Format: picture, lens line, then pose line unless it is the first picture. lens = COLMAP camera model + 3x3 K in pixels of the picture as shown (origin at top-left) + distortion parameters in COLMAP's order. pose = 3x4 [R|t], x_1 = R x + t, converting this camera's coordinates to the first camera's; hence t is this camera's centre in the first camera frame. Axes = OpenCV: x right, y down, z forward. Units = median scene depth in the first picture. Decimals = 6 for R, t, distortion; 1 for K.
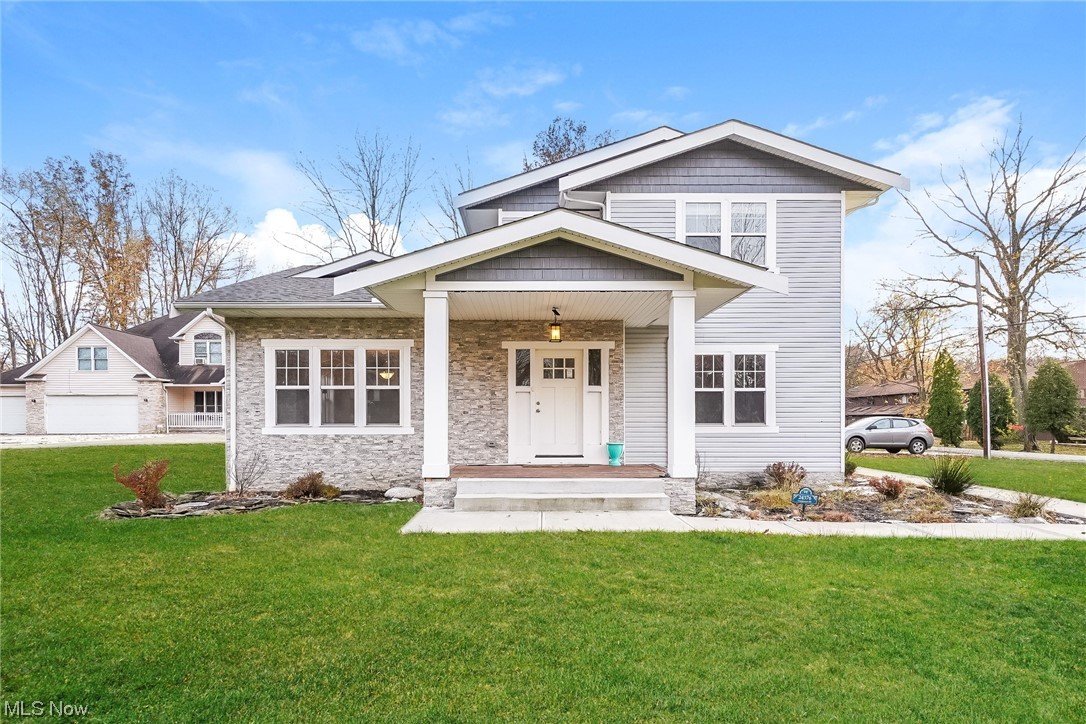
lens RADIAL K [[744.0, 0, 543.3], [0, 744.0, 427.5], [0, 0, 1]] dist [0.004560, 0.000910]
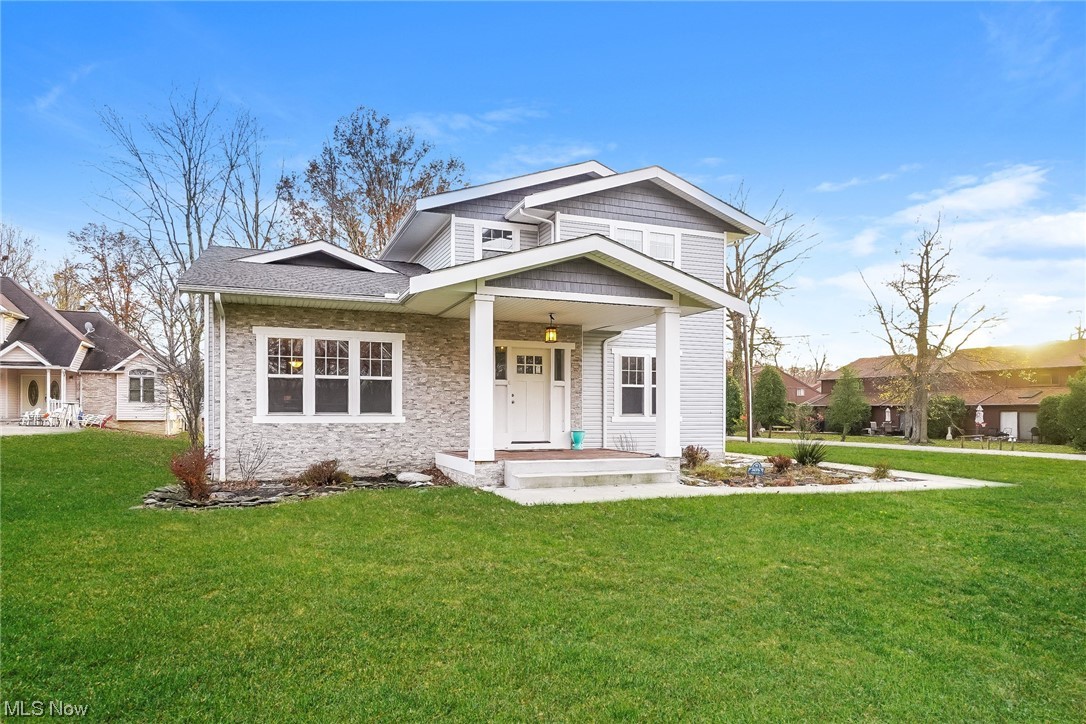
lens RADIAL K [[744.0, 0, 543.3], [0, 744.0, 427.5], [0, 0, 1]] dist [0.004560, 0.000910]
pose [[0.919556, -0.003022, 0.392948, -0.411143], [-0.001743, 0.999929, 0.011769, 0.002869], [-0.392956, -0.011507, 0.919485, -0.055374]]
